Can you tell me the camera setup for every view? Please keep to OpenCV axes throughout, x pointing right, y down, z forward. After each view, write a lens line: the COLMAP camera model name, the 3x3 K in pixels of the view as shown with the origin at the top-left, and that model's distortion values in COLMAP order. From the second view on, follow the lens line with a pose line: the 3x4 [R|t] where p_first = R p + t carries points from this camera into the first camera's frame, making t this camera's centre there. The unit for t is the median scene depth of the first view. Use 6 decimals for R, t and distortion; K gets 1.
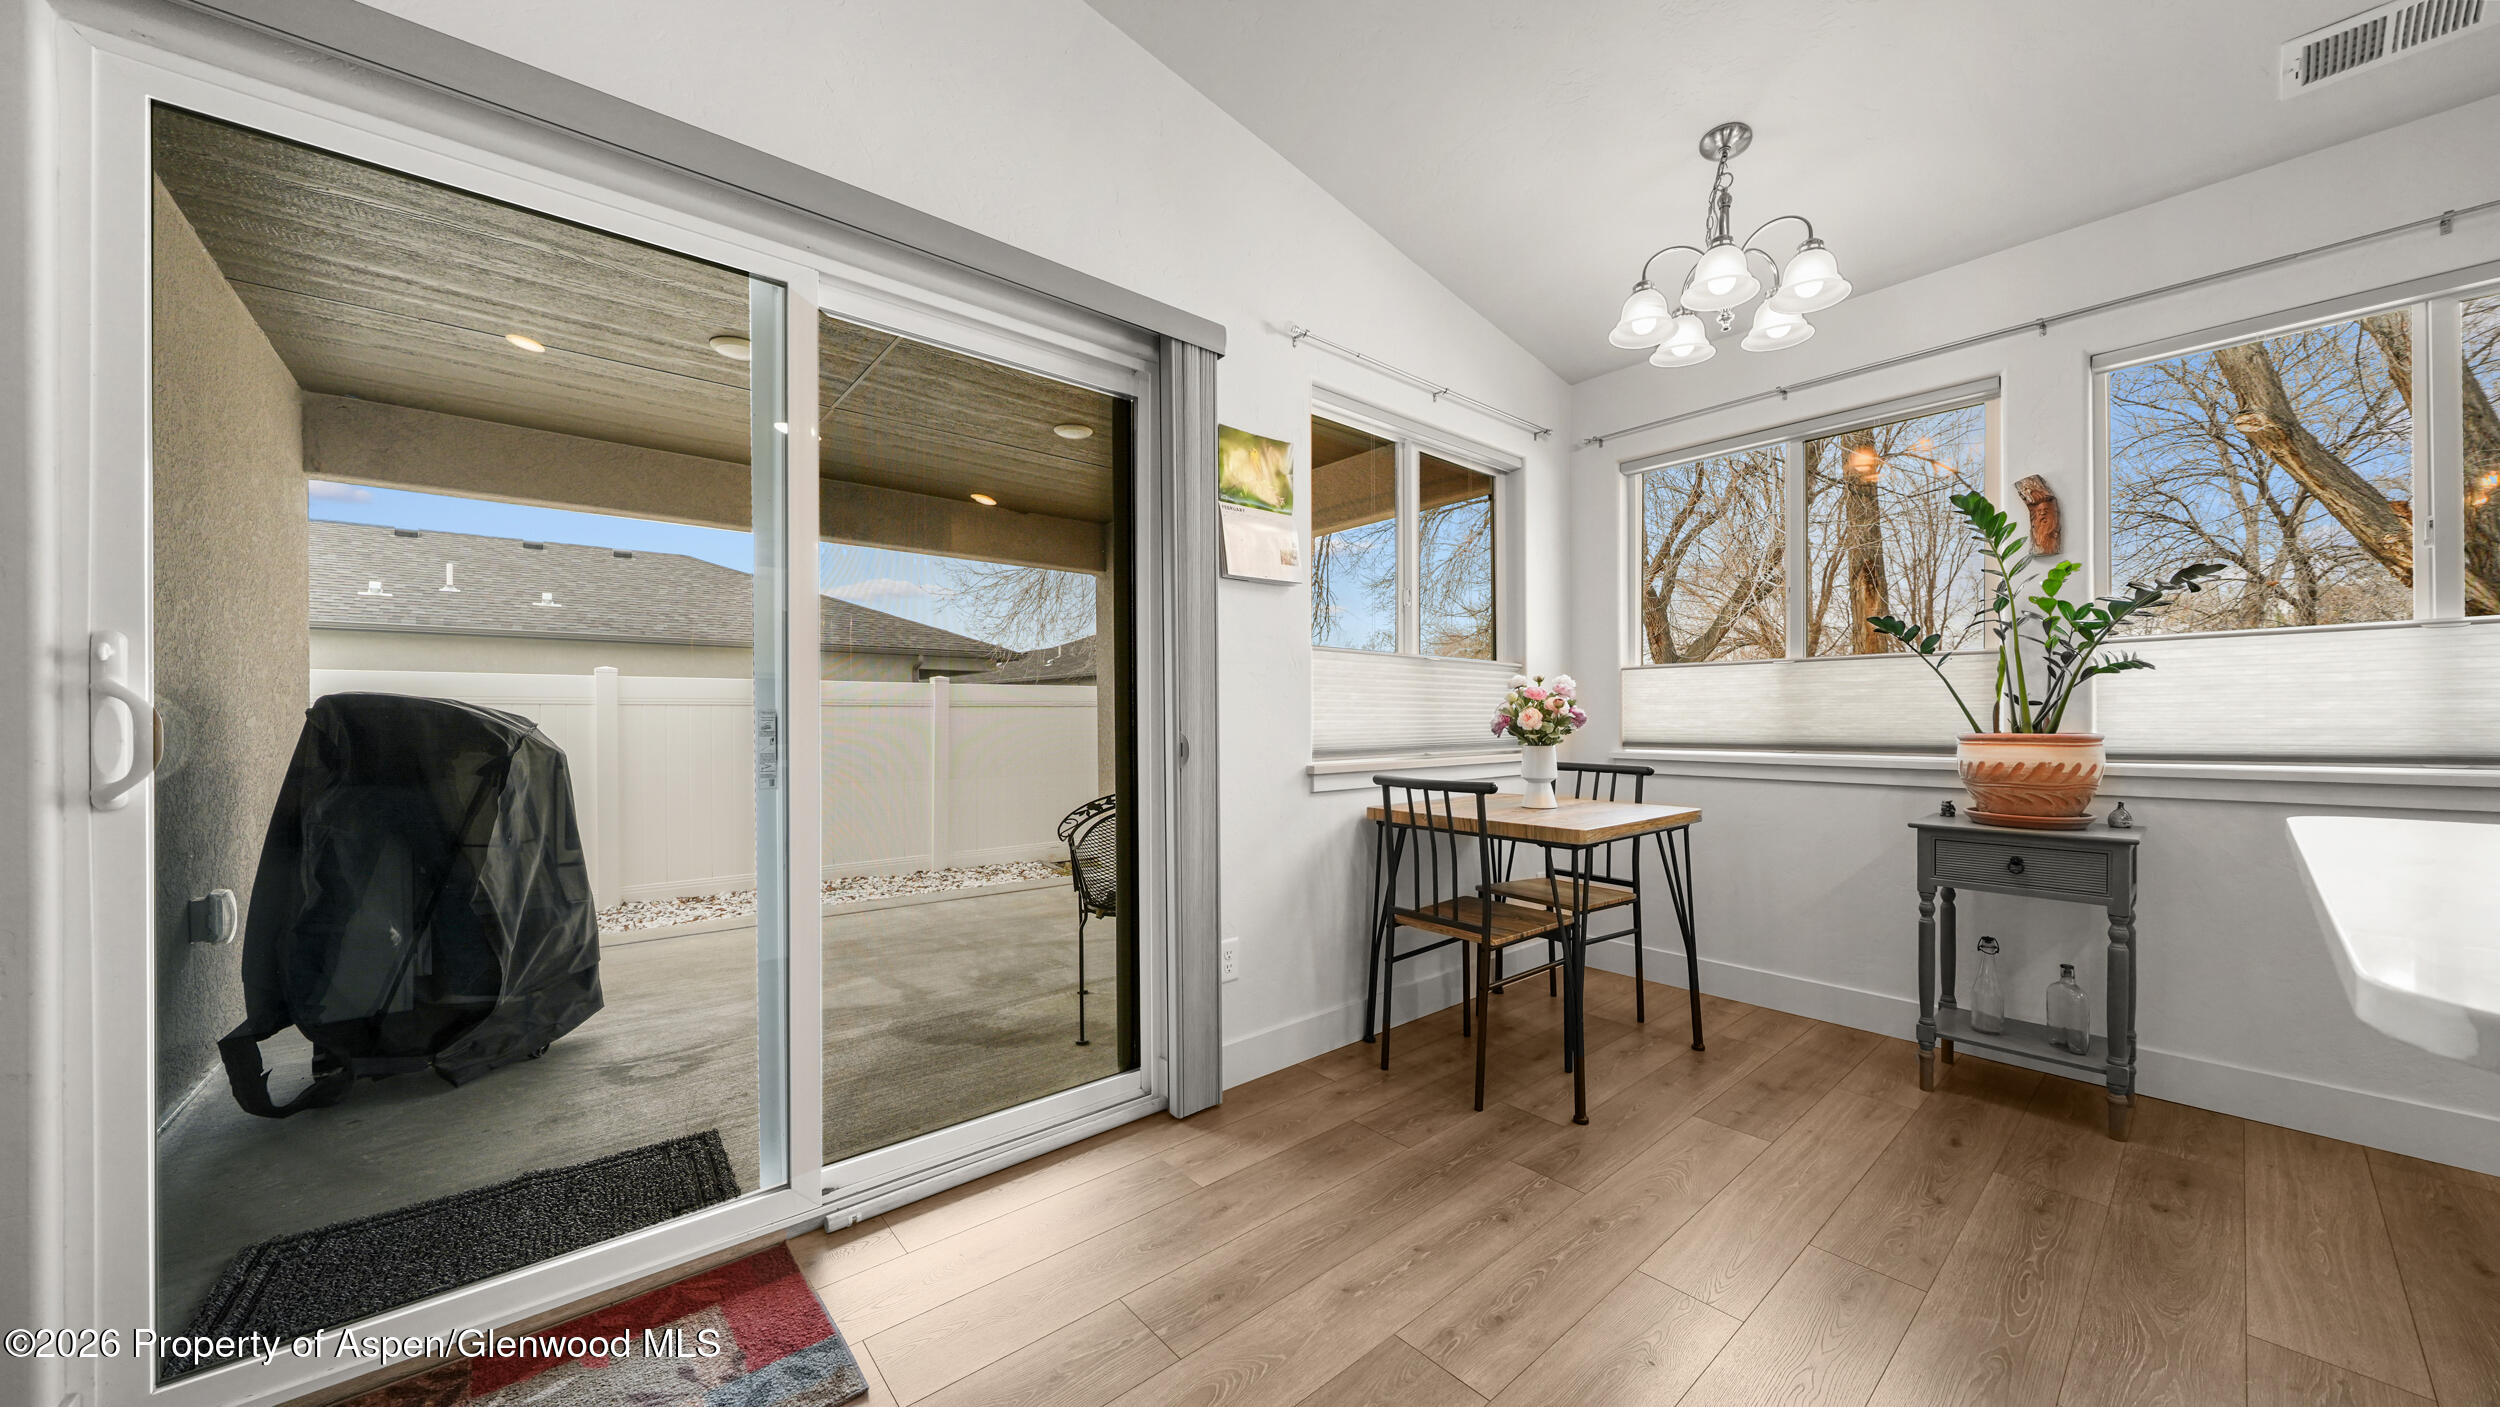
lens RADIAL K [[844.2, 0, 1245.8], [0, 844.2, 722.4], [0, 0, 1]] dist [-0.004213, 0.000006]
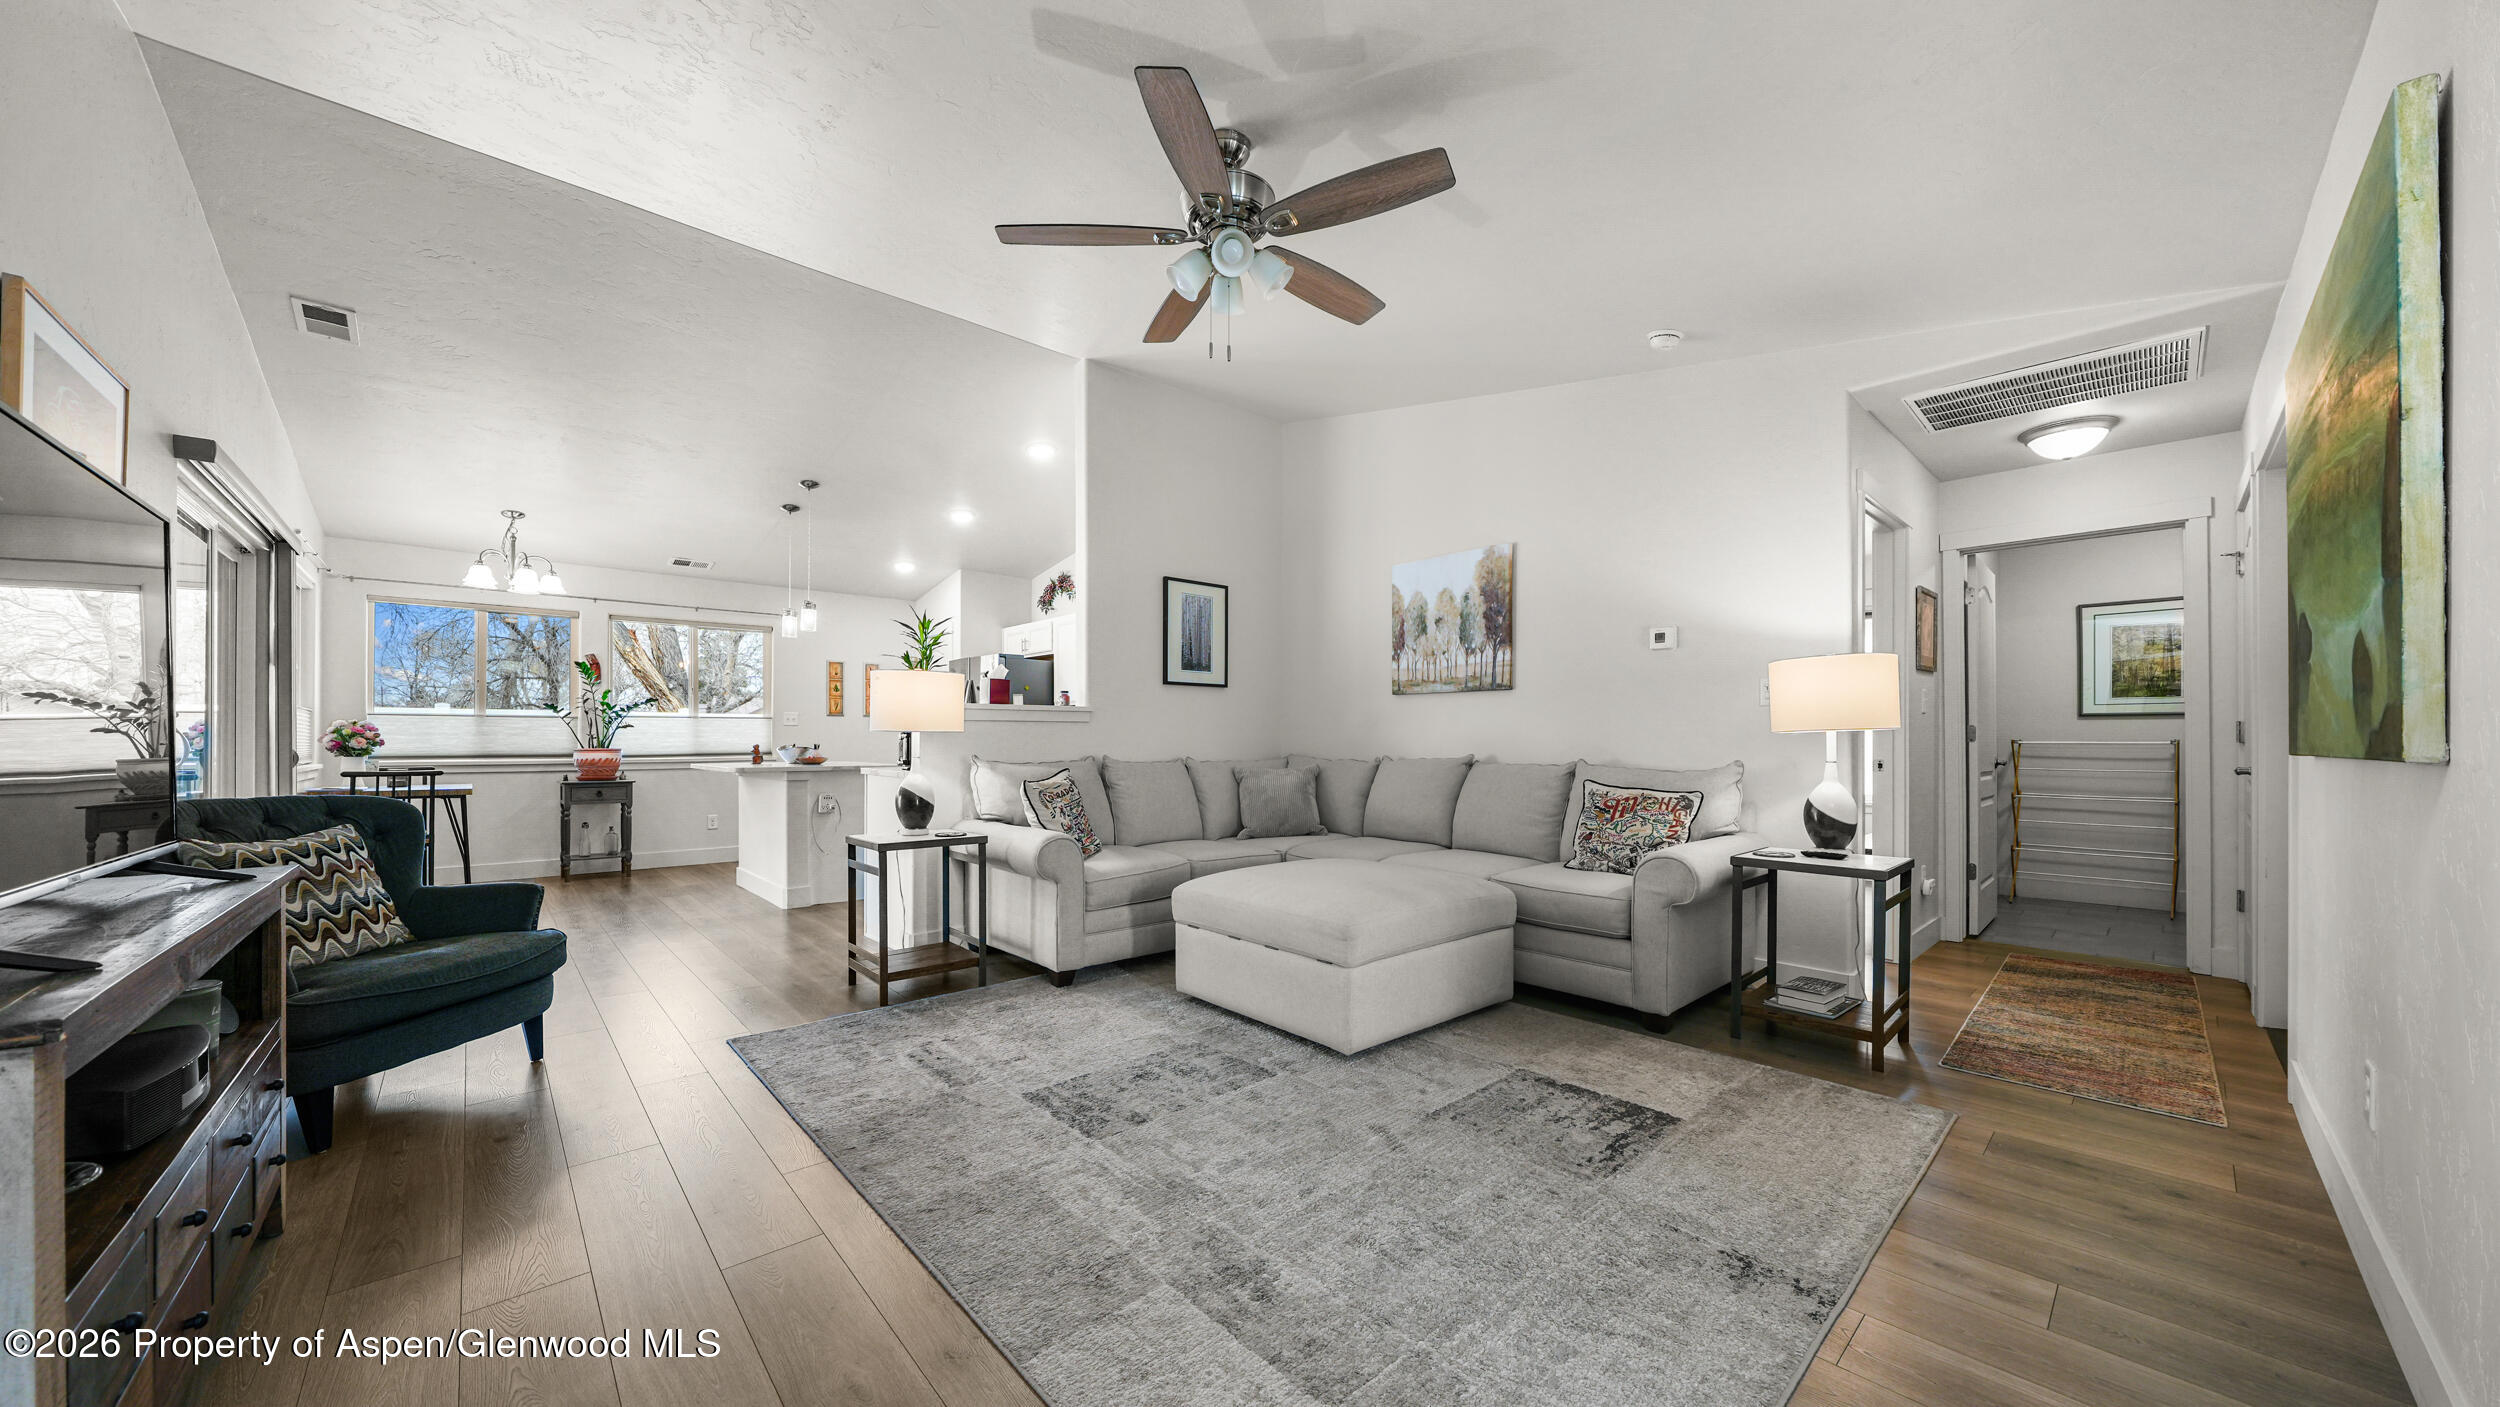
lens RADIAL K [[844.2, 0, 1226.6], [0, 844.2, 740.8], [0, 0, 1]] dist [-0.004213, 0.000006]
pose [[-0.013888, 0.000427, 0.999903, -1.890446], [-0.001137, 0.999999, -0.000443, -0.013455], [-0.999903, -0.001143, -0.013888, -1.050229]]
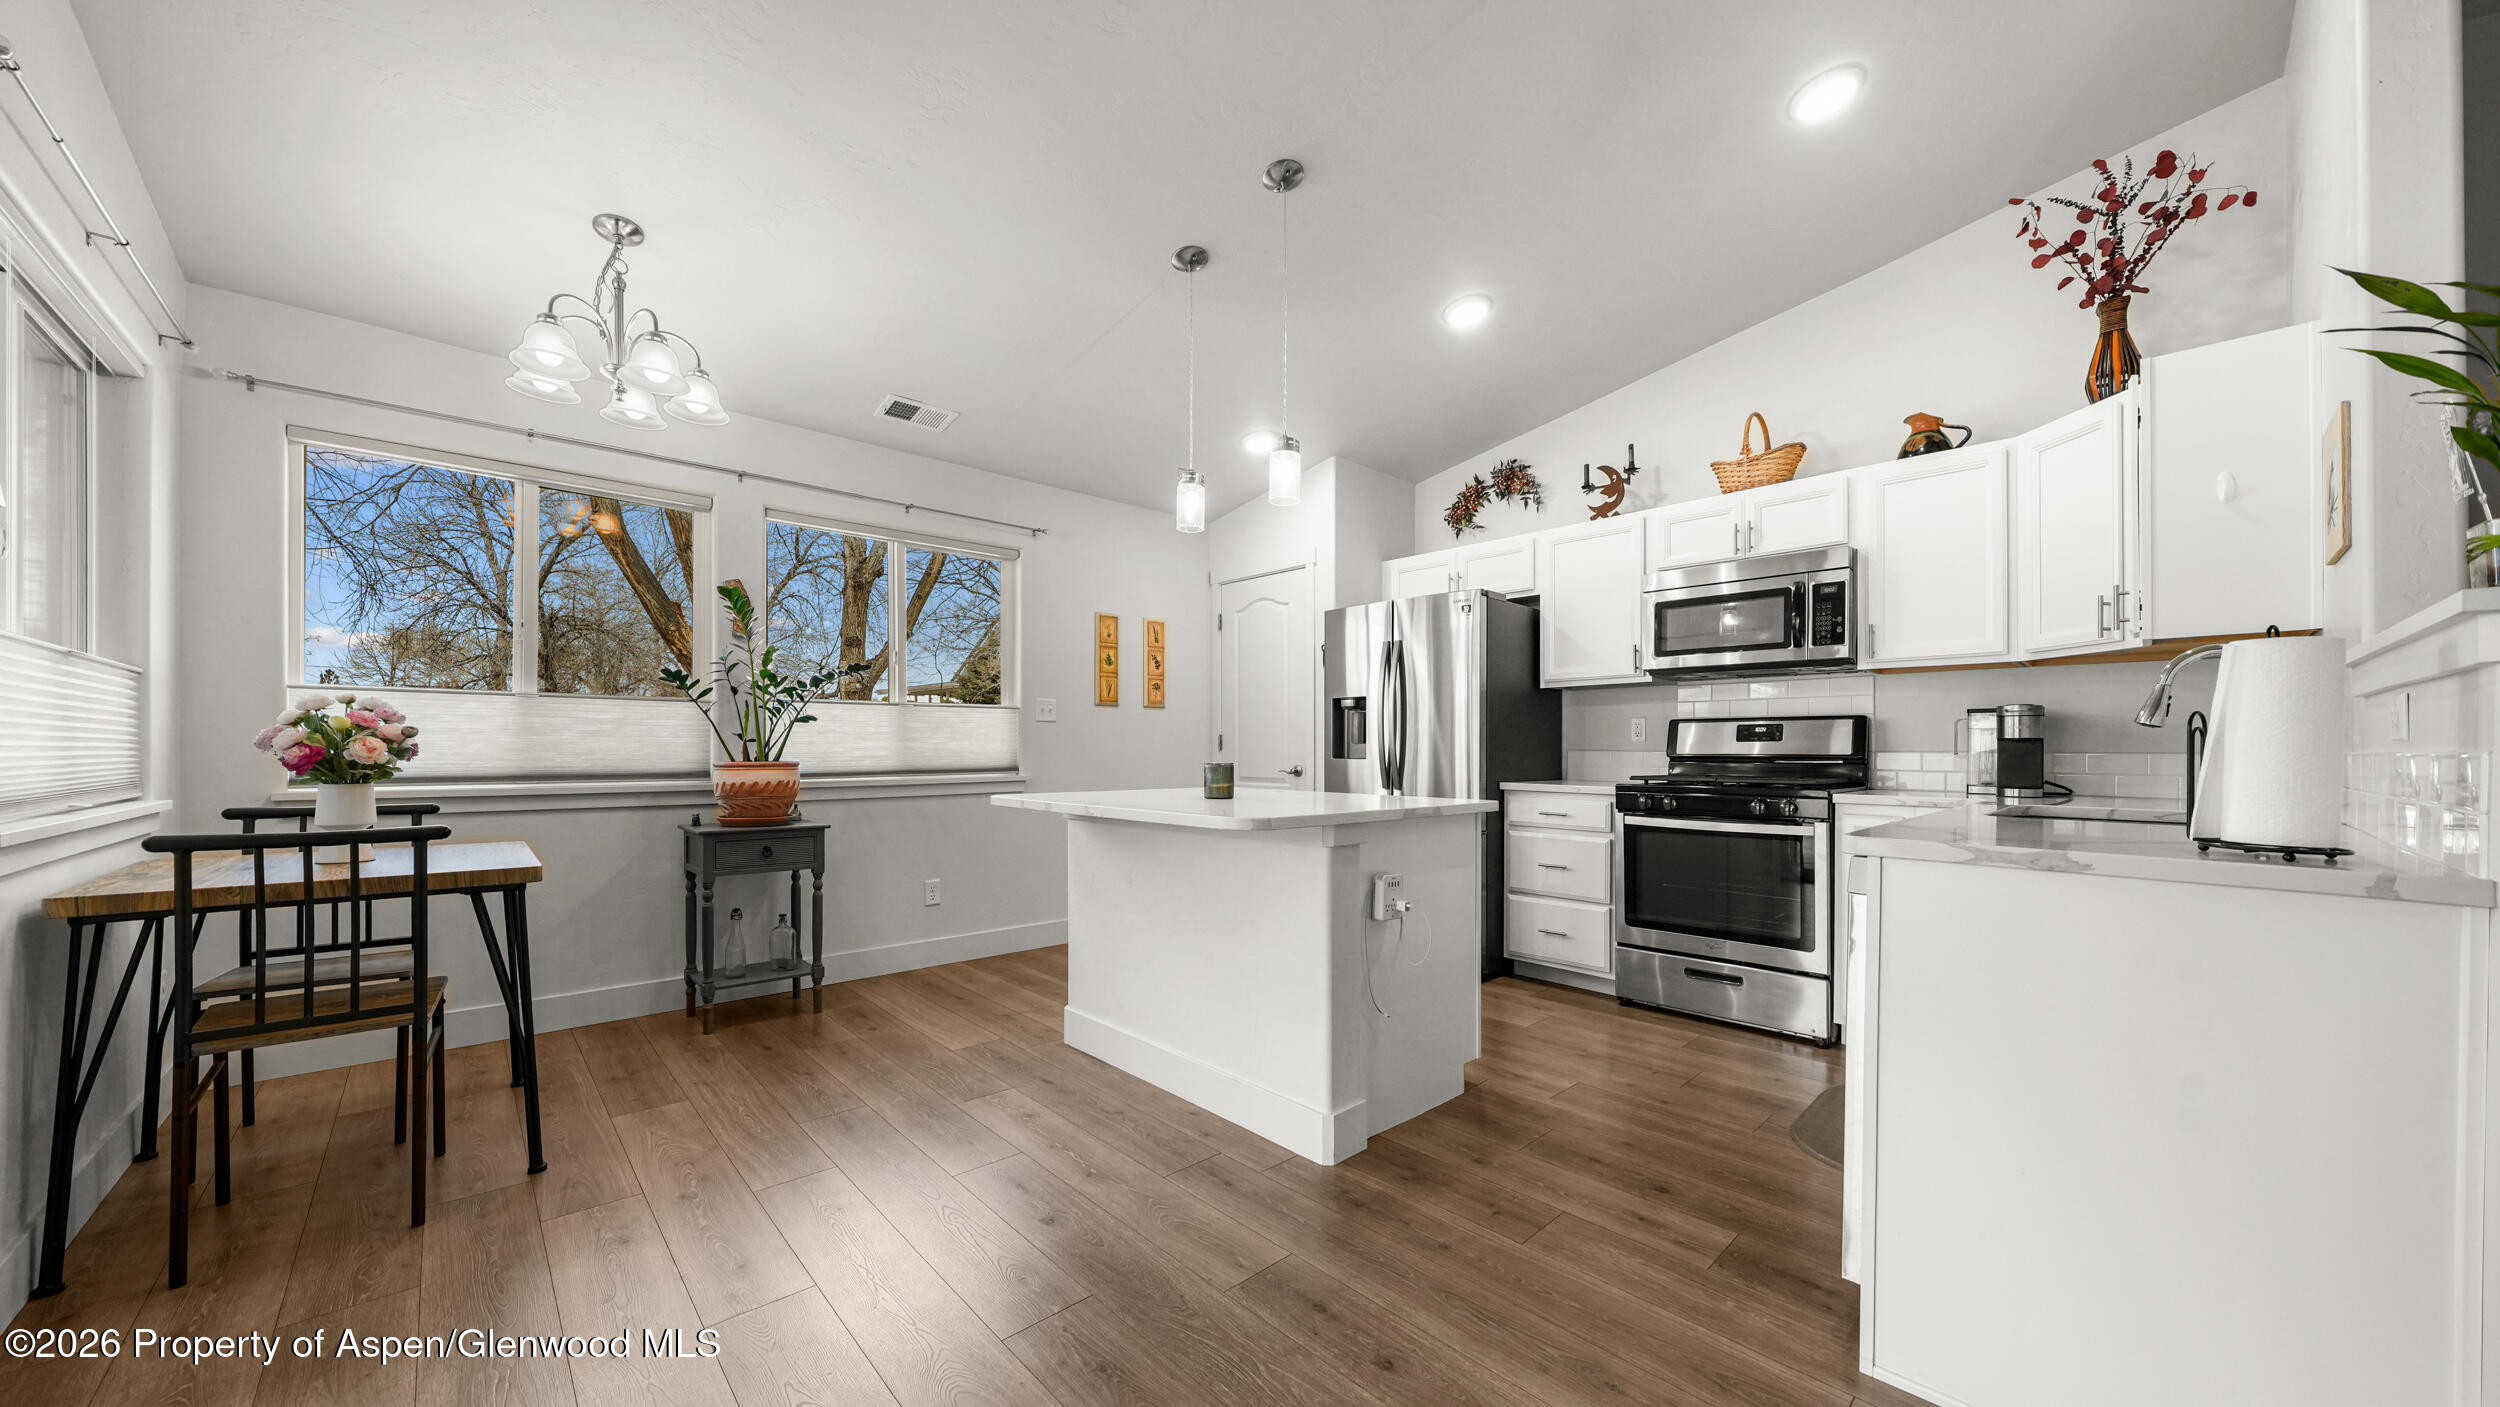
lens RADIAL K [[844.2, 0, 1234.9], [0, 844.2, 750.0], [0, 0, 1]] dist [-0.004213, 0.000006]
pose [[-0.018050, 0.002889, 0.999833, -0.527817], [0.000887, 0.999995, -0.002873, -0.002257], [-0.999837, 0.000835, -0.018053, 0.201465]]
